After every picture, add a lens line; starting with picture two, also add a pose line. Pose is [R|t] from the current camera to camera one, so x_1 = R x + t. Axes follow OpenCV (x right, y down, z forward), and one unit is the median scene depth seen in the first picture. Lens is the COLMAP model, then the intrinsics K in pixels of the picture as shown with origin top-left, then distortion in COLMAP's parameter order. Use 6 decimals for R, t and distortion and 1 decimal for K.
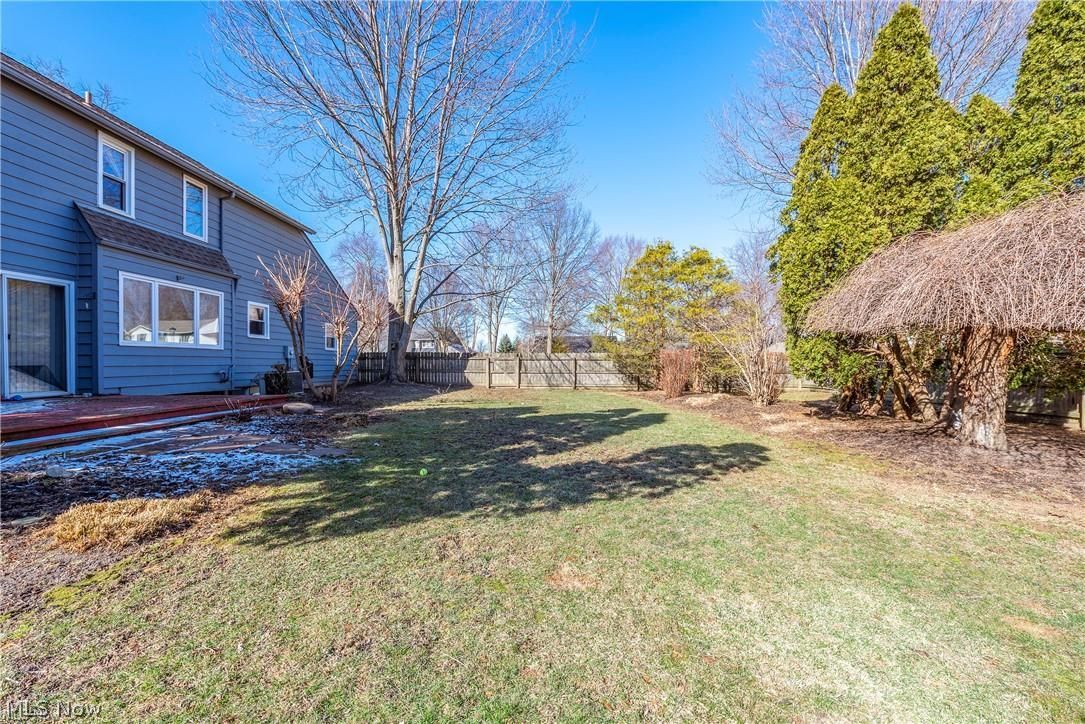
lens RADIAL K [[438.1, 0, 541.0], [0, 438.1, 366.5], [0, 0, 1]] dist [-0.000952, -0.000373]
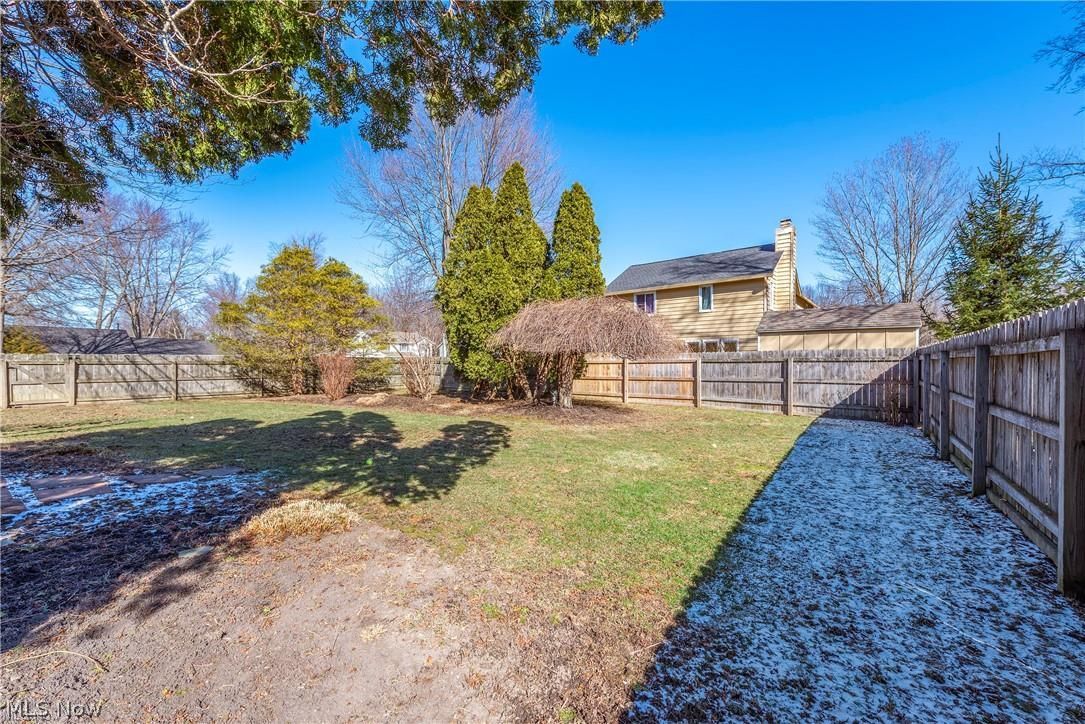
lens RADIAL K [[438.1, 0, 543.3], [0, 438.1, 363.5], [0, 0, 1]] dist [-0.000952, -0.000373]
pose [[0.550544, -0.000905, 0.834805, -0.464180], [0.009829, 0.999937, -0.005398, -0.009780], [-0.834748, 0.011178, 0.550519, -0.036601]]
